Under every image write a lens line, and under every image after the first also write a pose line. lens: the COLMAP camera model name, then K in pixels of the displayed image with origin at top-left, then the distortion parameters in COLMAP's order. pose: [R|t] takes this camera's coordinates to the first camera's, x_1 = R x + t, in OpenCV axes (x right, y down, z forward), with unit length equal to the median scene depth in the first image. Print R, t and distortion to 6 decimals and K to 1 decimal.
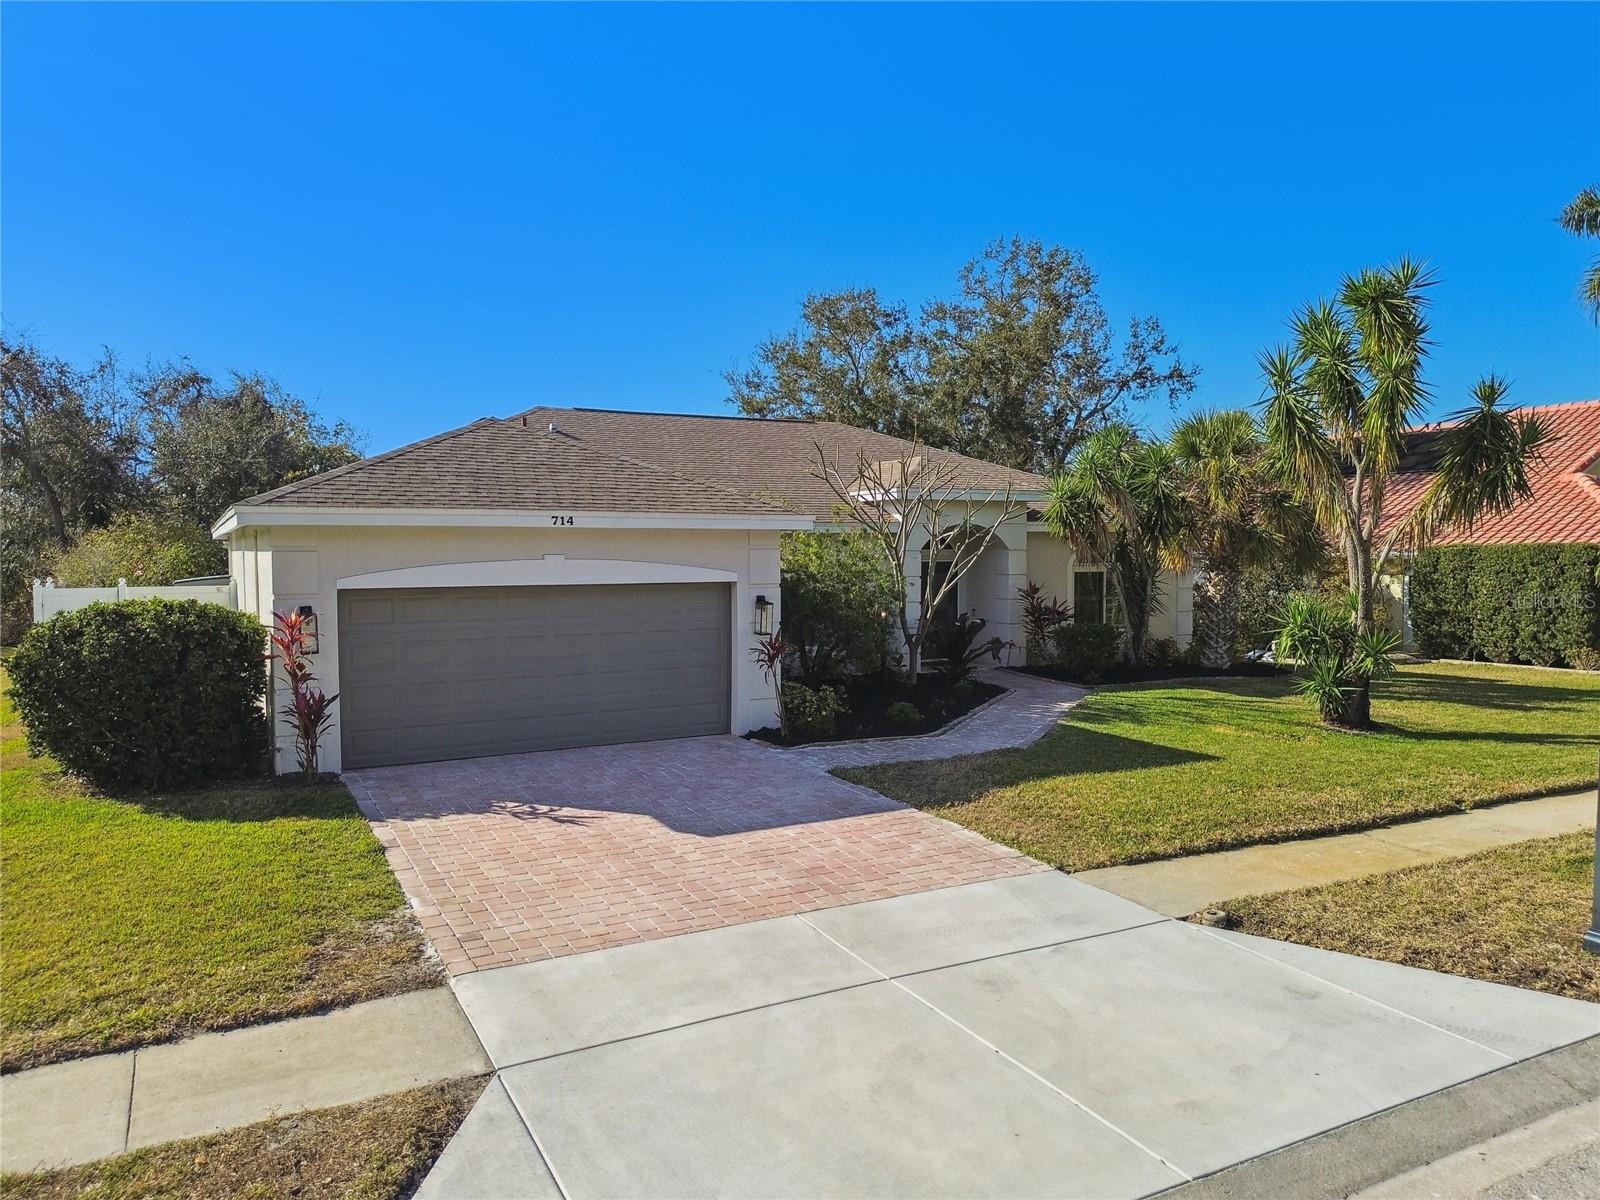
lens RADIAL K [[1141.8, 0, 800.0], [0, 1141.8, 600.0], [0, 0, 1]] dist [0.079489, -0.084176]
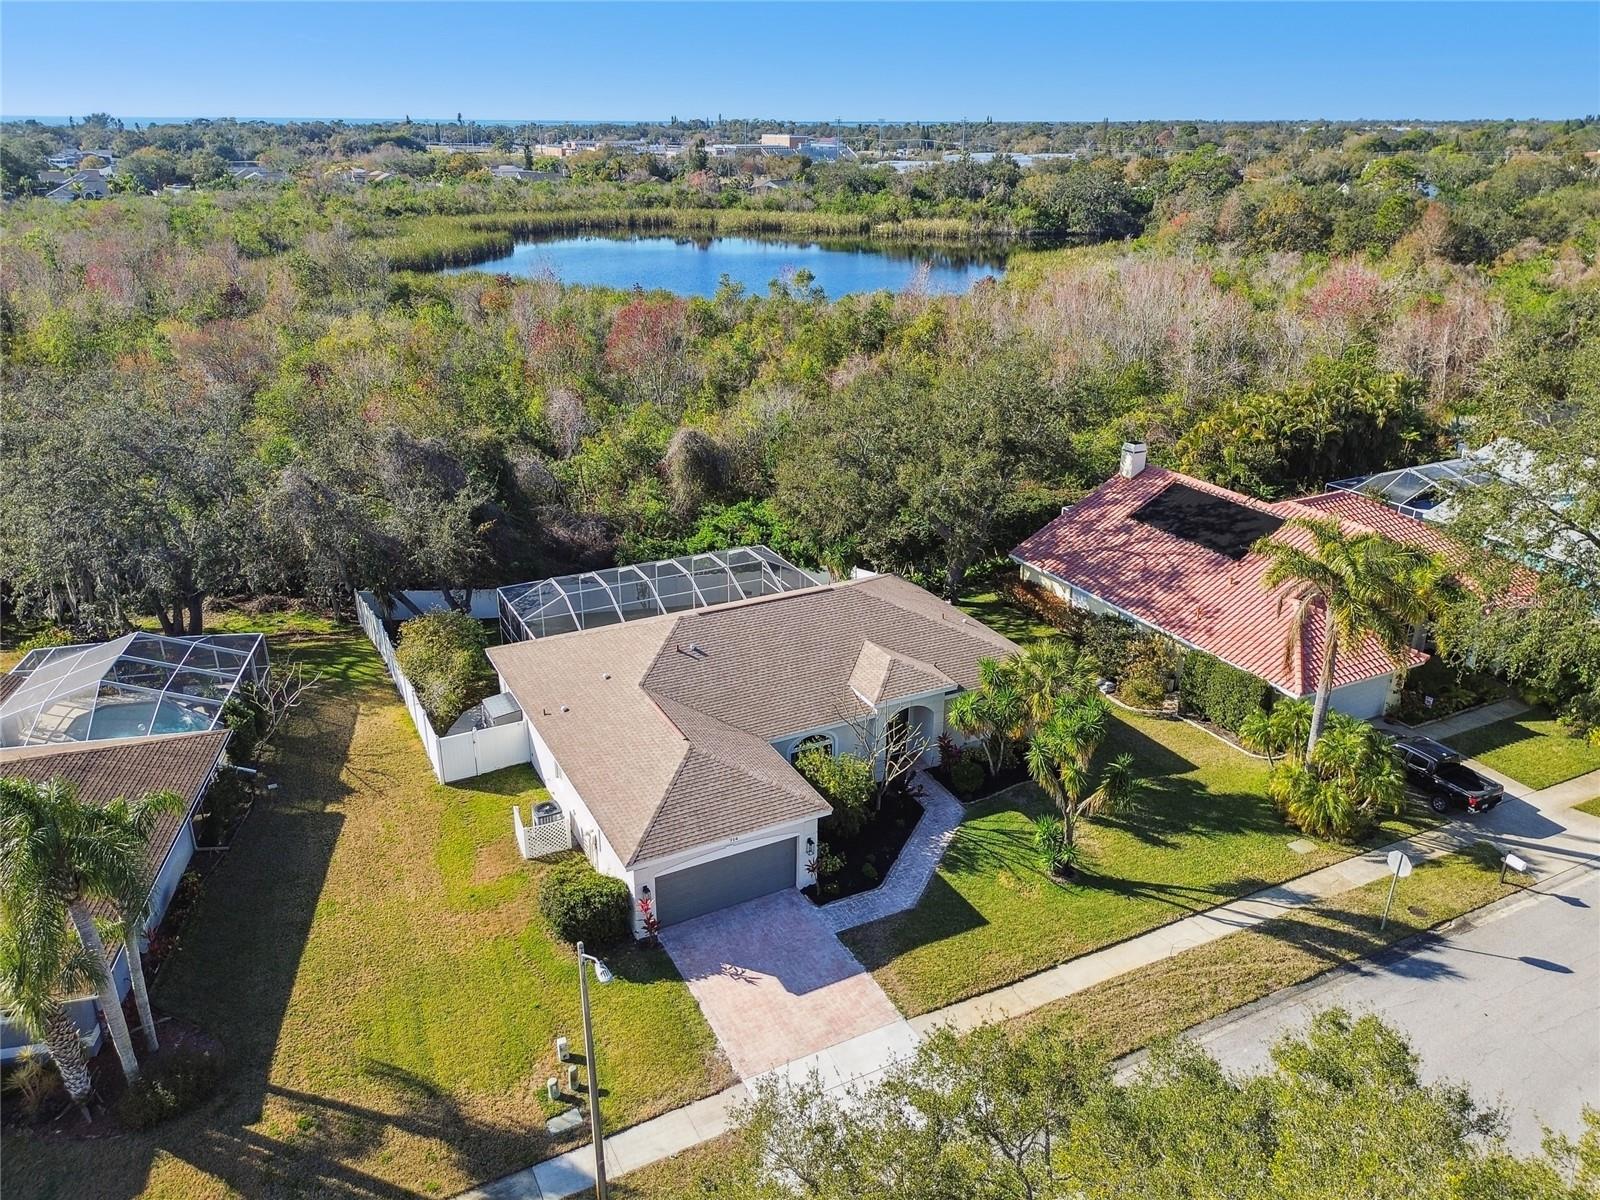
lens RADIAL K [[1180.3, 0, 803.5], [0, 1180.3, 600.8], [0, 0, 1]] dist [0.070721, -0.083704]
pose [[0.999947, 0.010055, -0.002013, -0.050412], [-0.008818, 0.943293, 0.331844, -1.412113], [0.005236, -0.331808, 0.943332, -1.275566]]
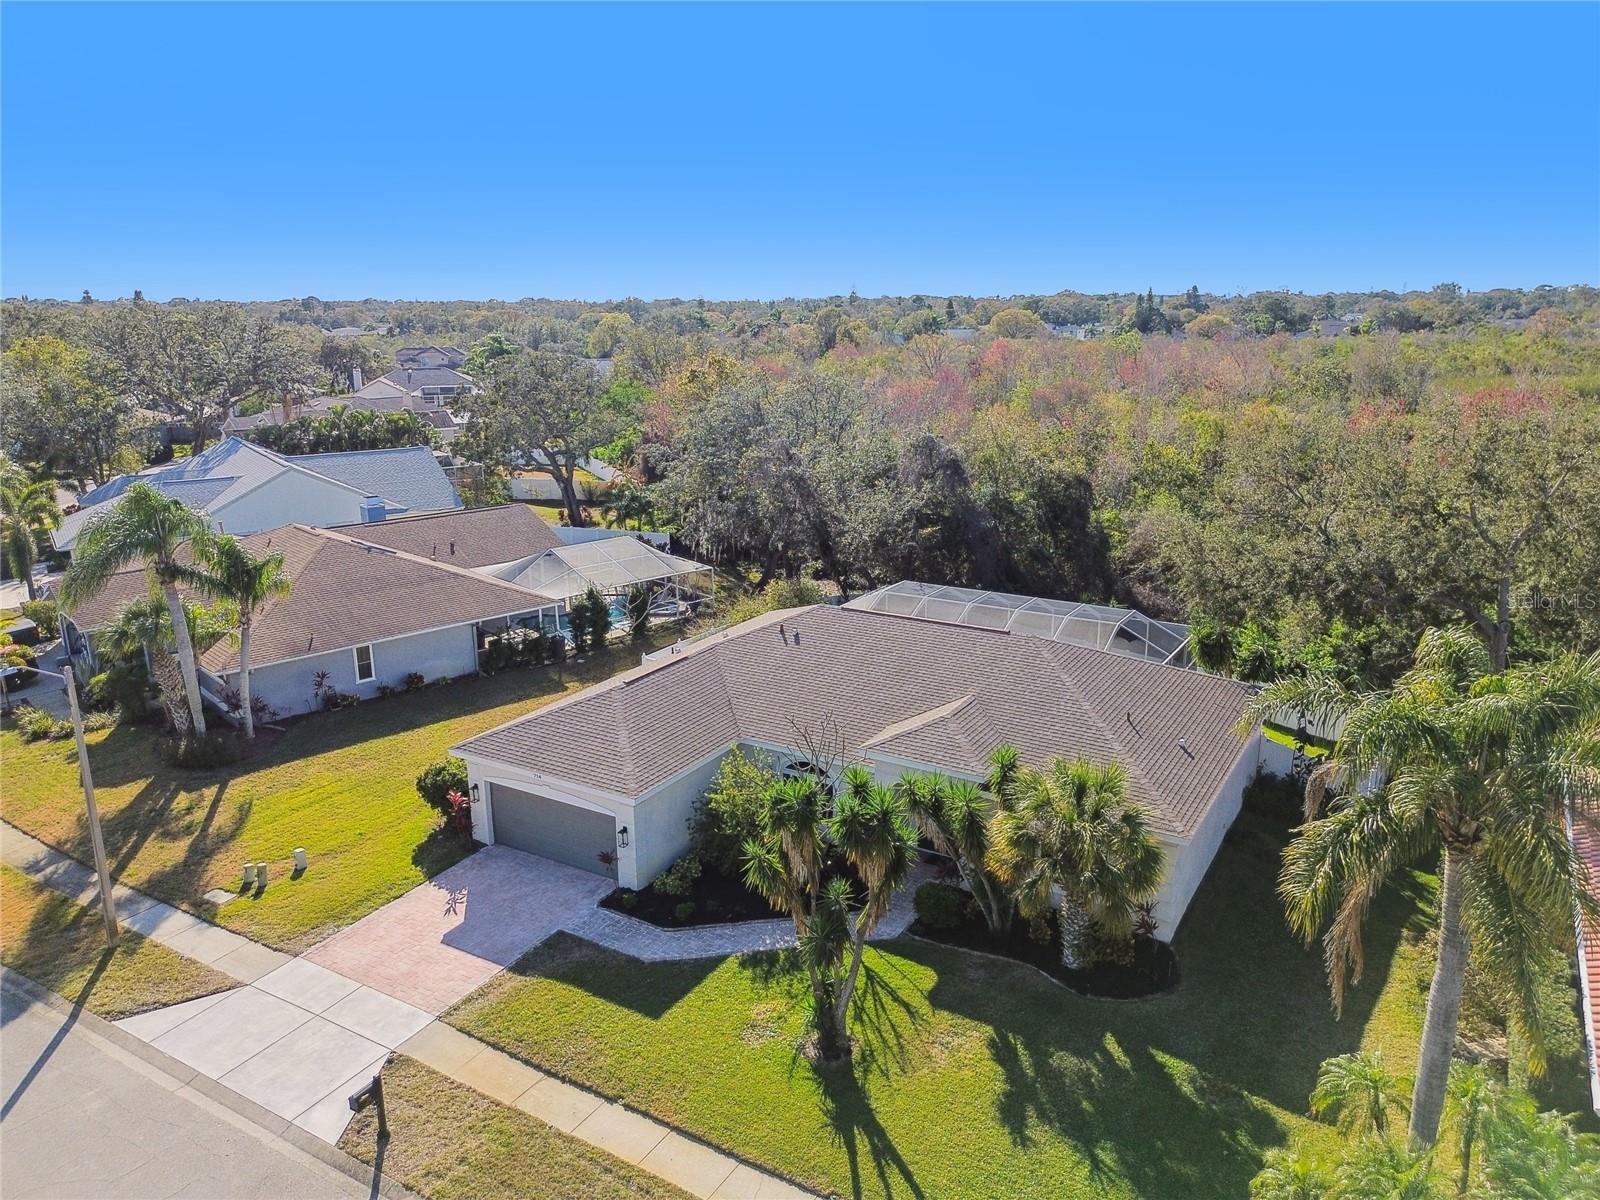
lens RADIAL K [[1142.2, 0, 798.2], [0, 1142.2, 603.7], [0, 0, 1]] dist [0.056385, -0.050167]
pose [[0.515609, 0.222905, -0.827321, 1.844301], [-0.036575, 0.970413, 0.238664, -0.950752], [0.856043, -0.092798, 0.508506, 0.302383]]
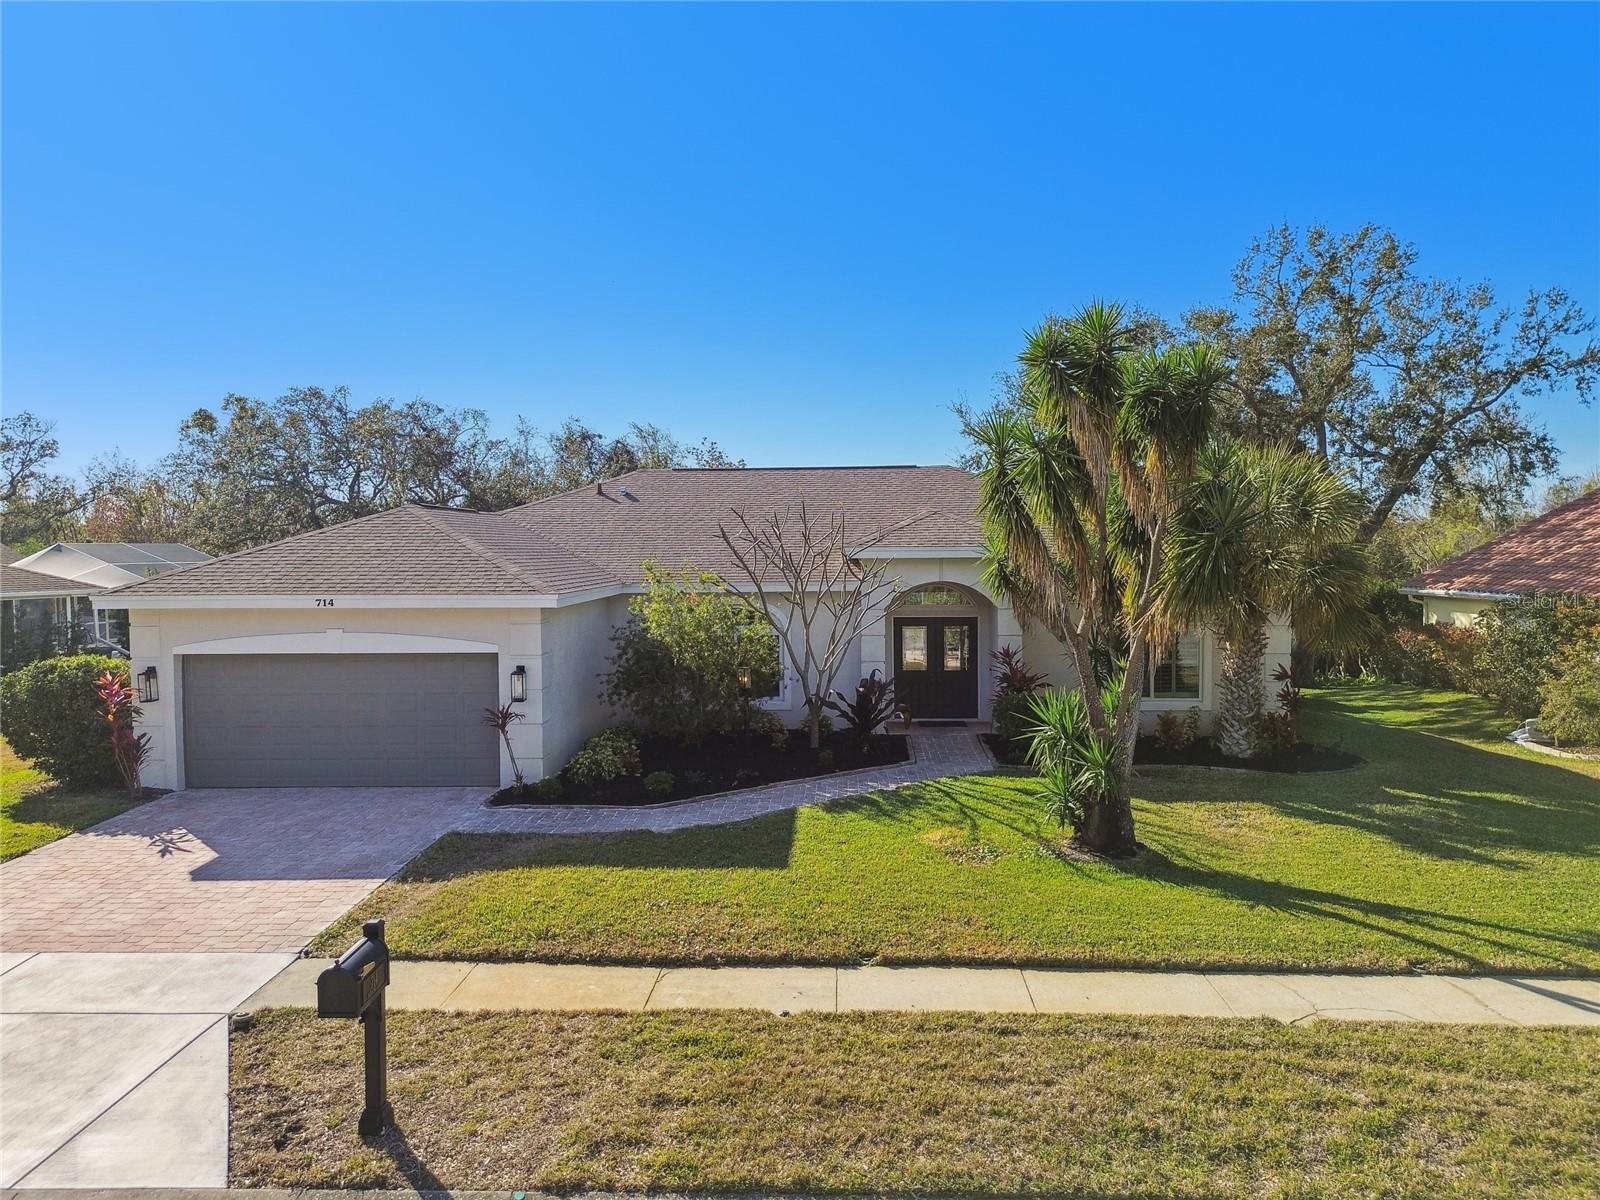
lens RADIAL K [[1142.2, 0, 798.2], [0, 1142.2, 603.7], [0, 0, 1]] dist [0.056385, -0.050167]
pose [[0.865433, 0.022811, -0.500506, 0.828611], [-0.020366, 0.999739, 0.010350, -0.088967], [0.500611, 0.001236, 0.865671, 0.182421]]
